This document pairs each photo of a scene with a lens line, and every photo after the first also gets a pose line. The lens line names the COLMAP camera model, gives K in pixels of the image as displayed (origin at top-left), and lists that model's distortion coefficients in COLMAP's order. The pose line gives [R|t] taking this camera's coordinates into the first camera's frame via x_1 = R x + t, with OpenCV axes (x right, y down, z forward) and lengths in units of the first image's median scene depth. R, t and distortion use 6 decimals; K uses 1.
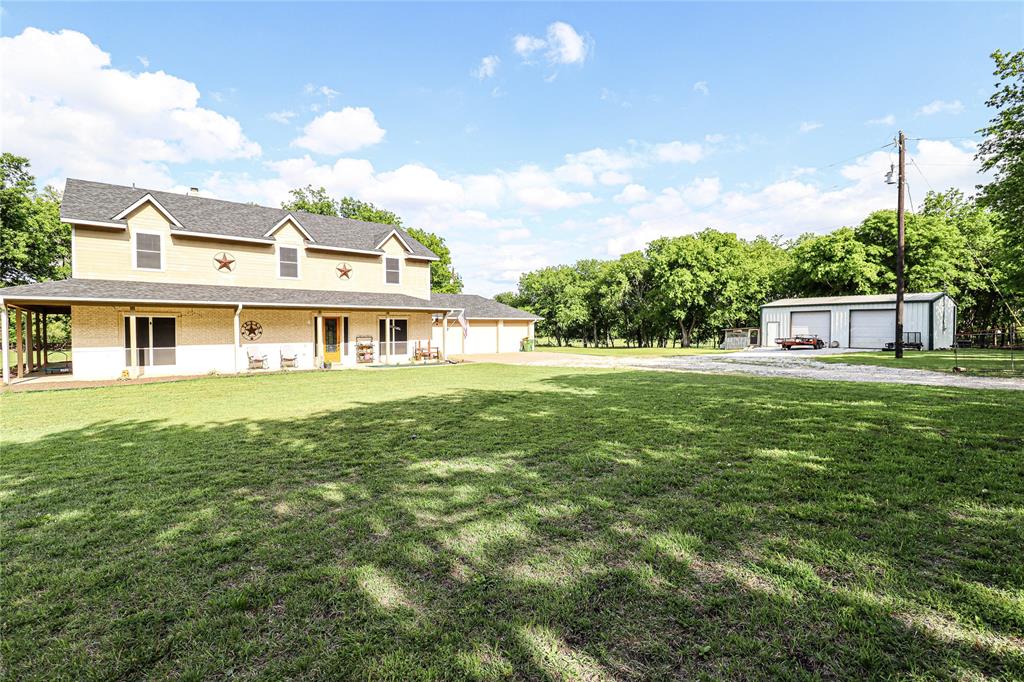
lens RADIAL K [[472.8, 0, 515.0], [0, 472.8, 338.1], [0, 0, 1]] dist [-0.000388, -0.015272]
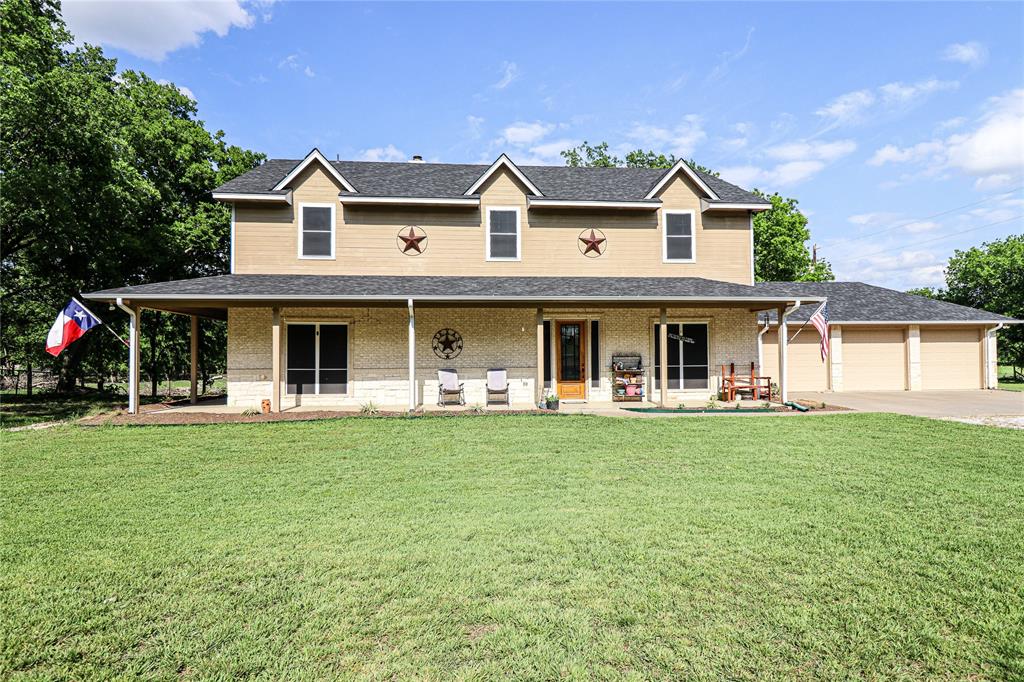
lens RADIAL K [[595.2, 0, 512.0], [0, 595.2, 341.0], [0, 0, 1]] dist [-0.004210, -0.001384]
pose [[0.815739, -0.014960, -0.578227, -0.018384], [-0.009793, 0.999165, -0.039665, 0.009205], [0.578338, 0.038019, 0.814911, 0.328703]]
